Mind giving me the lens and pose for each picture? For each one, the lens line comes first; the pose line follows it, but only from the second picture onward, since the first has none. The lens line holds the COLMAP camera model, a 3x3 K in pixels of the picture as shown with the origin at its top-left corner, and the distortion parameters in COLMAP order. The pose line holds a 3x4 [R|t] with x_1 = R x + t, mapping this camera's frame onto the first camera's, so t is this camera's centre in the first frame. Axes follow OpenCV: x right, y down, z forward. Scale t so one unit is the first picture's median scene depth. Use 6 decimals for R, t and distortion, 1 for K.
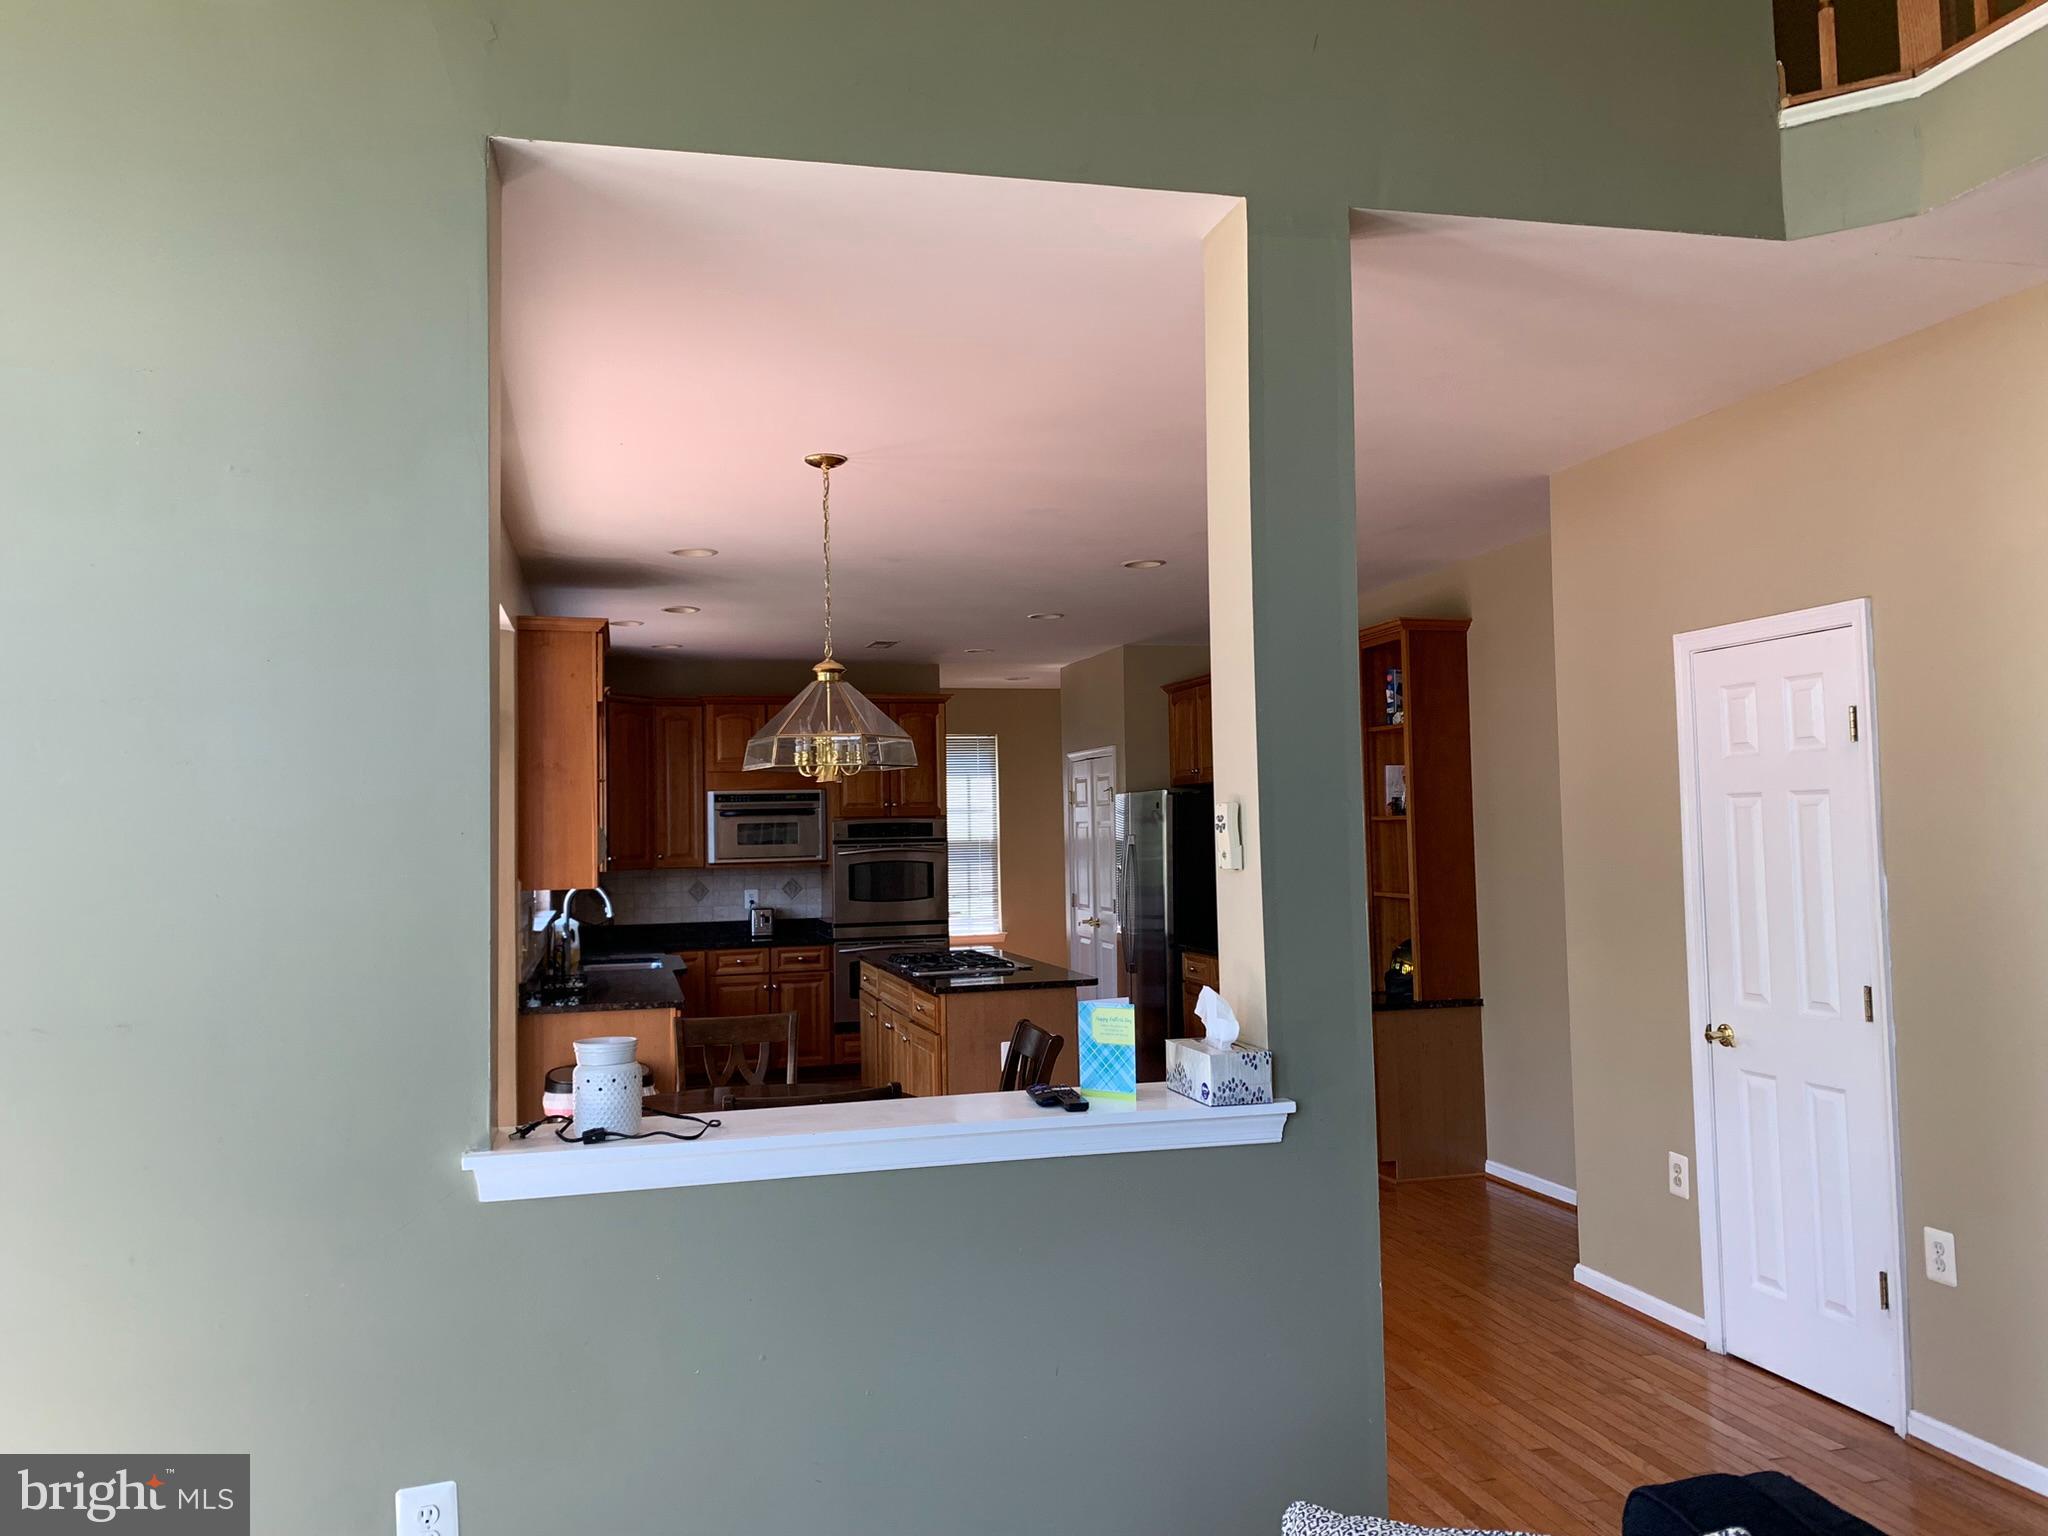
lens RADIAL K [[1537.2, 0, 1025.0], [0, 1537.2, 760.9], [0, 0, 1]] dist [0.053949, -0.043967]
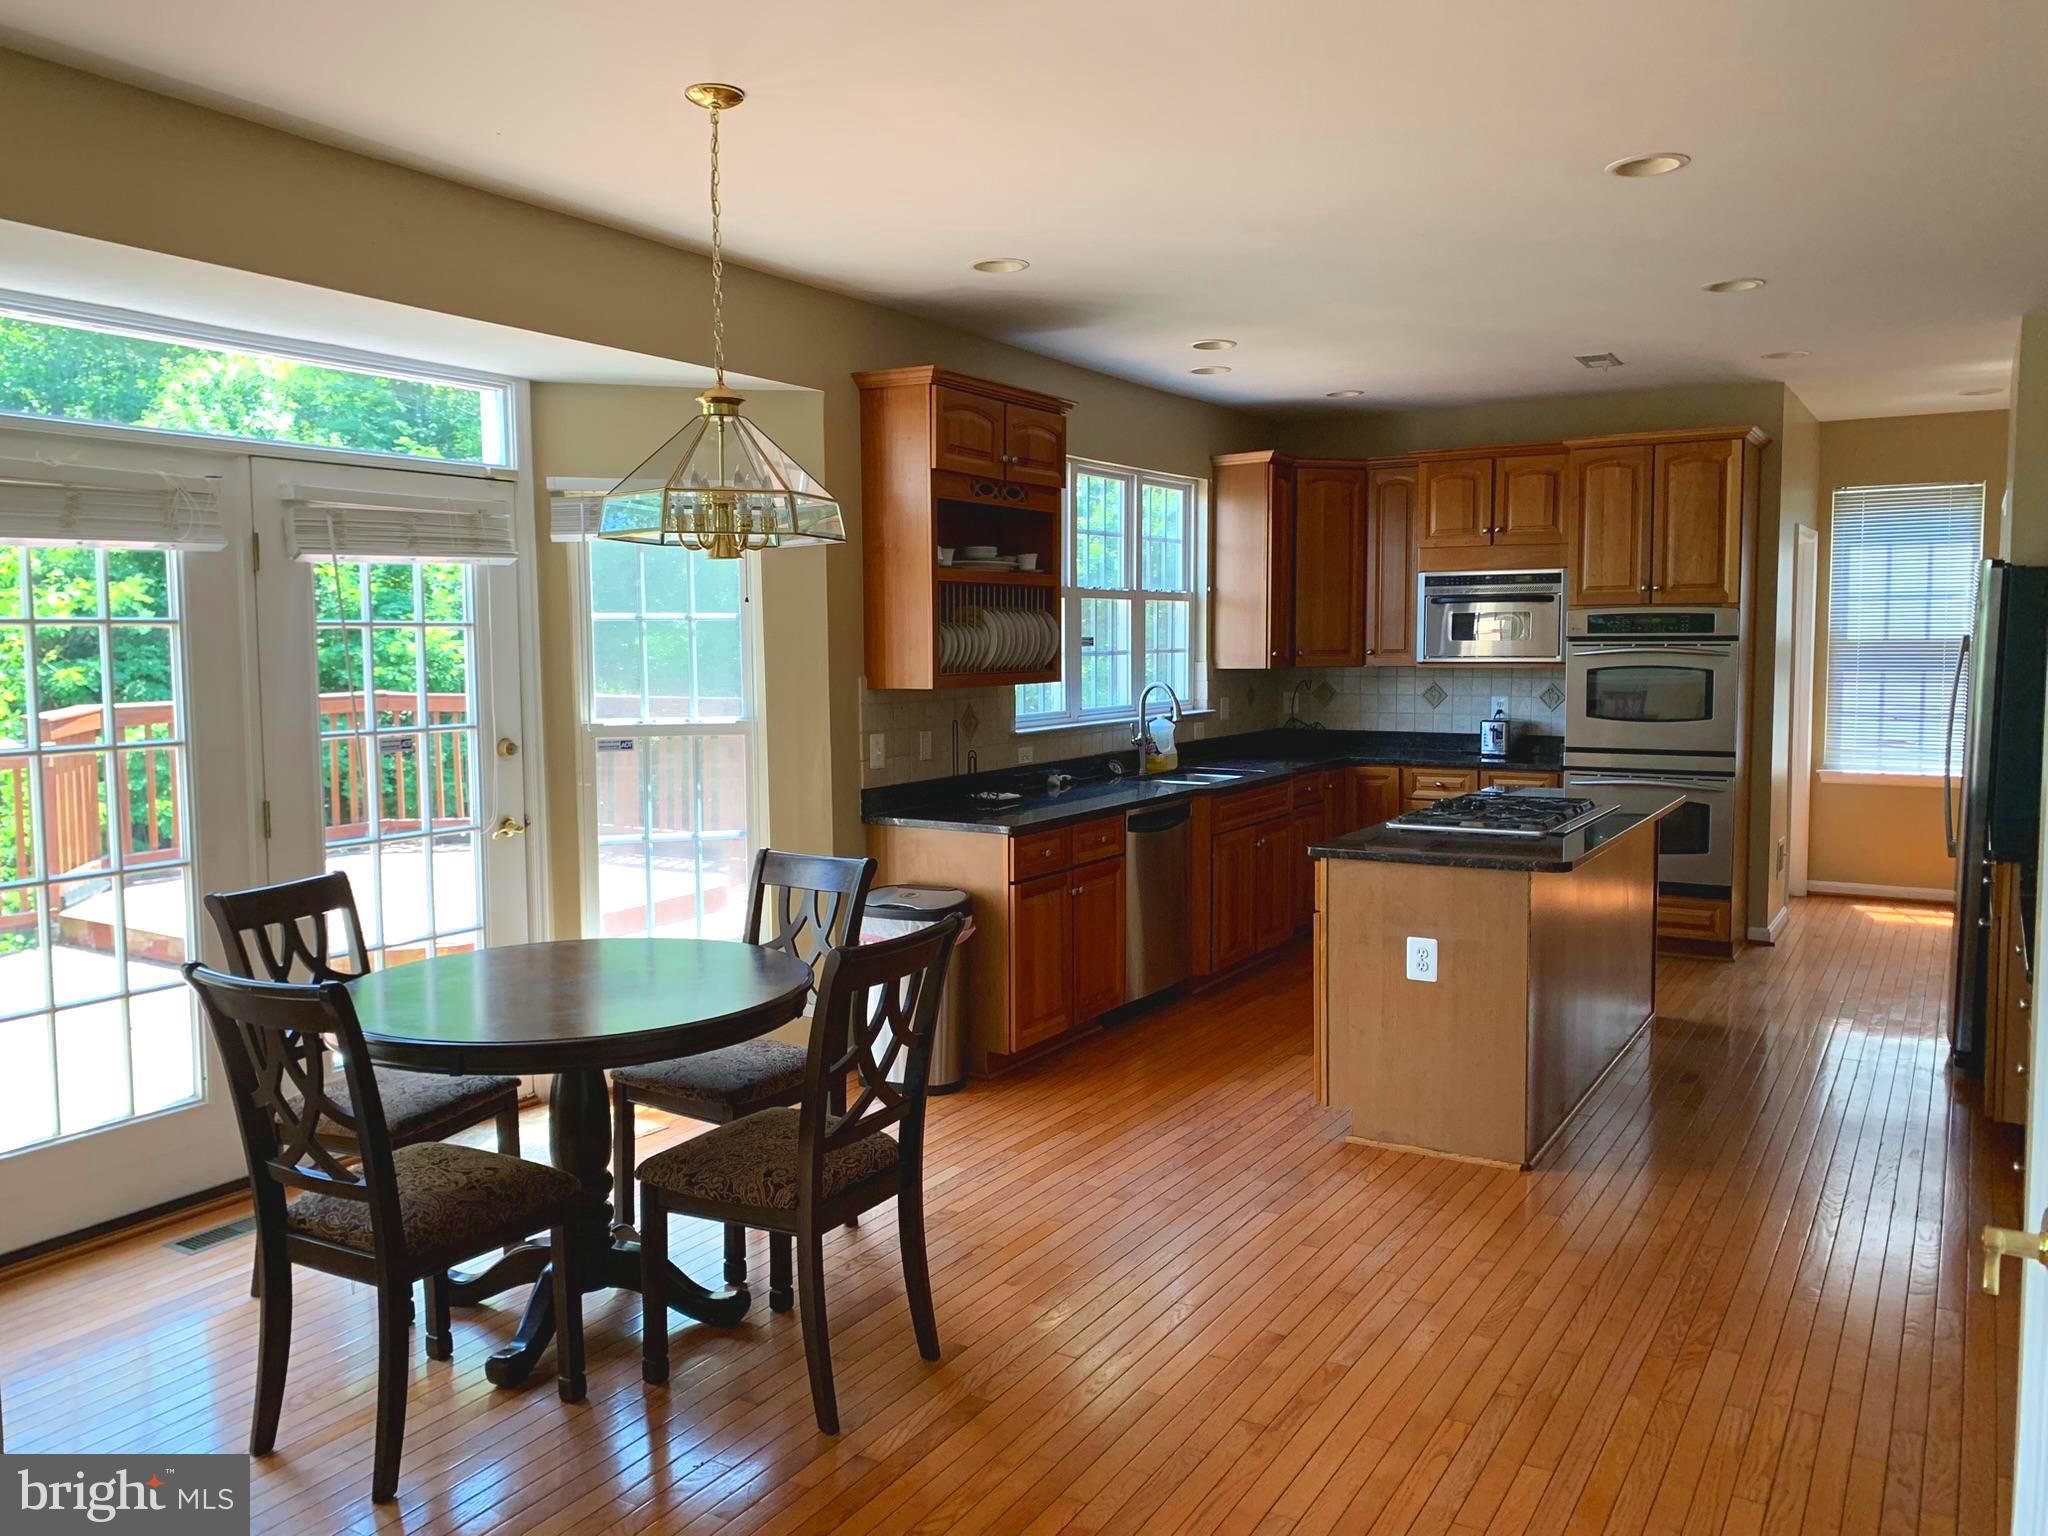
lens RADIAL K [[1537.2, 0, 1029.6], [0, 1537.2, 760.6], [0, 0, 1]] dist [0.053949, -0.043967]
pose [[0.688796, 0.076415, -0.720917, 0.241474], [0.024404, 0.991422, 0.128403, 0.008170], [0.724545, -0.106037, 0.681022, 0.284197]]
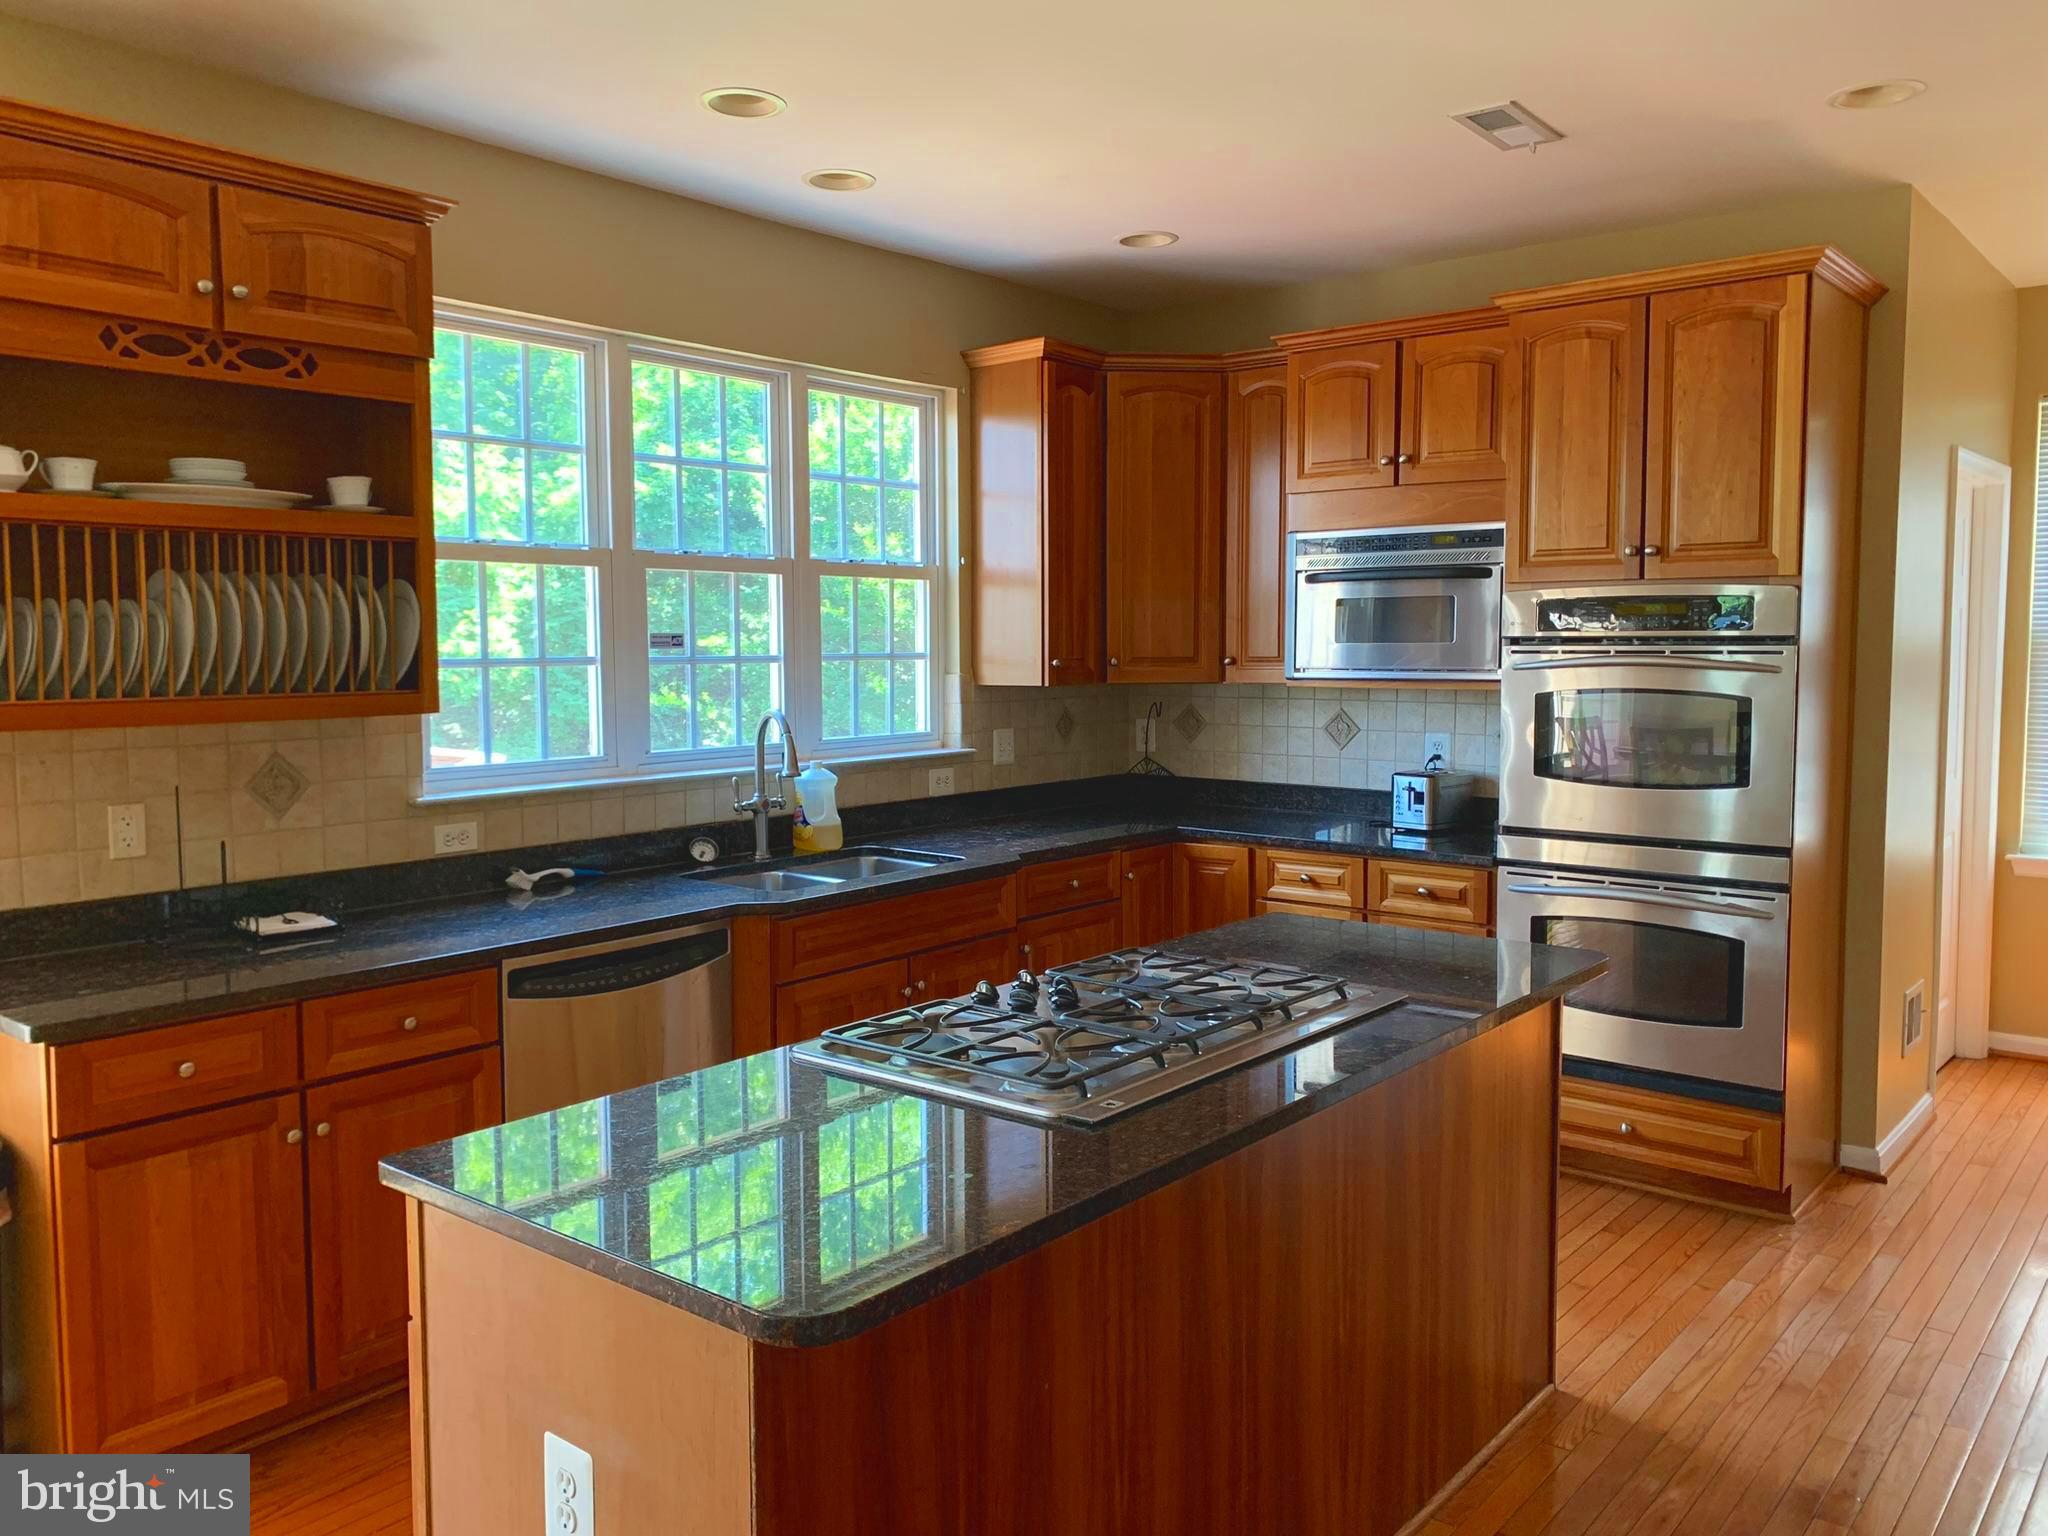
lens RADIAL K [[1537.2, 0, 1012.9], [0, 1537.2, 753.6], [0, 0, 1]] dist [0.053949, -0.043967]
pose [[0.573096, 0.082150, -0.815361, 0.155457], [0.028275, 0.992388, 0.119860, 0.027592], [0.819001, -0.091745, 0.566410, 0.624654]]
